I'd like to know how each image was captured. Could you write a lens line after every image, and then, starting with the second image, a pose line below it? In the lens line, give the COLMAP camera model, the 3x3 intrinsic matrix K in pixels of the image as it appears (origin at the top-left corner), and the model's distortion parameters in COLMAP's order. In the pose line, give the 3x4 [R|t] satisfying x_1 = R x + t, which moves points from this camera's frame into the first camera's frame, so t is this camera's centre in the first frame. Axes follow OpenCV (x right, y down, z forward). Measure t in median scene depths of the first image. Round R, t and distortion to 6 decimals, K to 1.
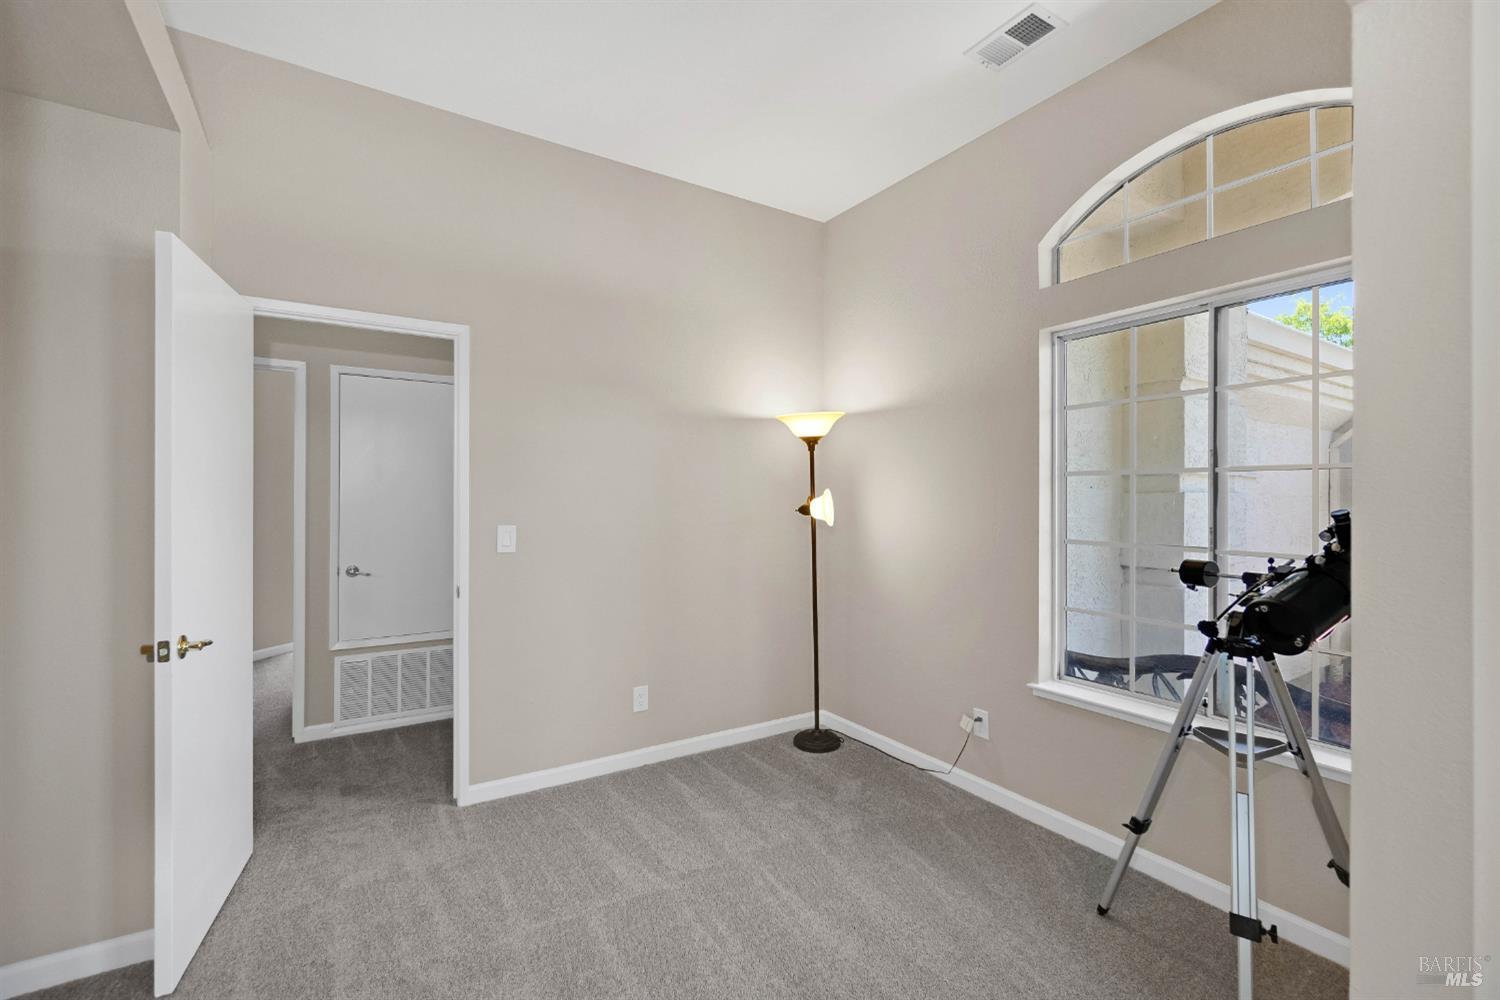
lens RADIAL K [[655.1, 0, 750.5], [0, 655.1, 497.6], [0, 0, 1]] dist [-0.007543, 0.003529]
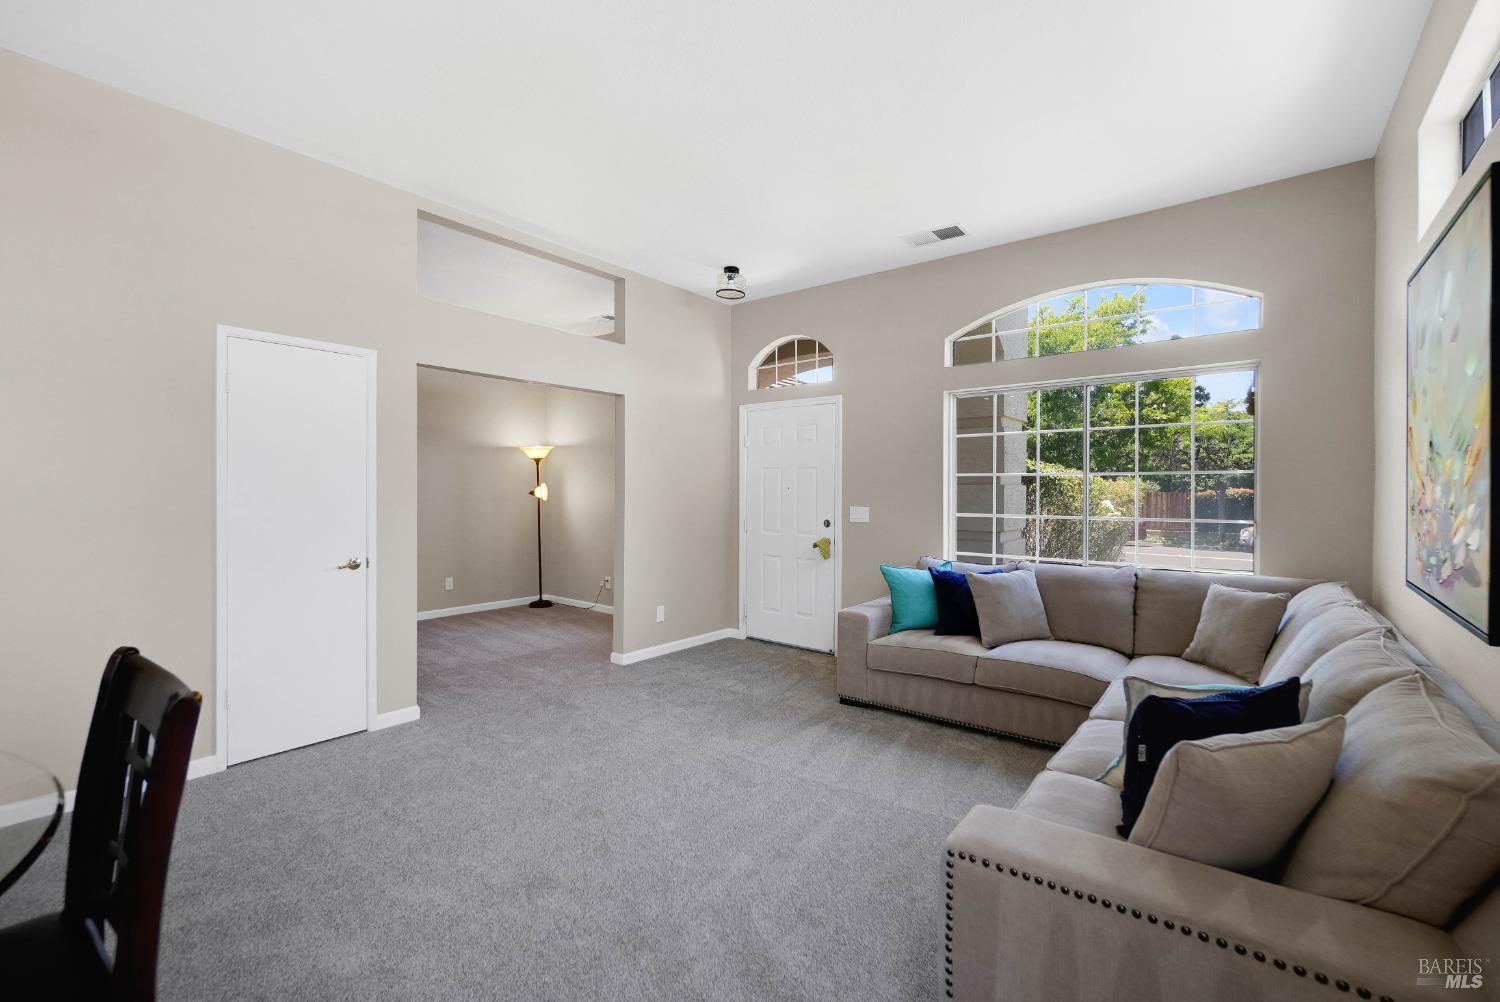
lens RADIAL K [[655.1, 0, 742.6], [0, 655.1, 495.3], [0, 0, 1]] dist [-0.007543, 0.003529]
pose [[0.944680, 0.003264, 0.327978, 0.027174], [-0.005807, 0.999960, 0.006772, 0.007405], [-0.327942, -0.008302, 0.944661, -1.172595]]
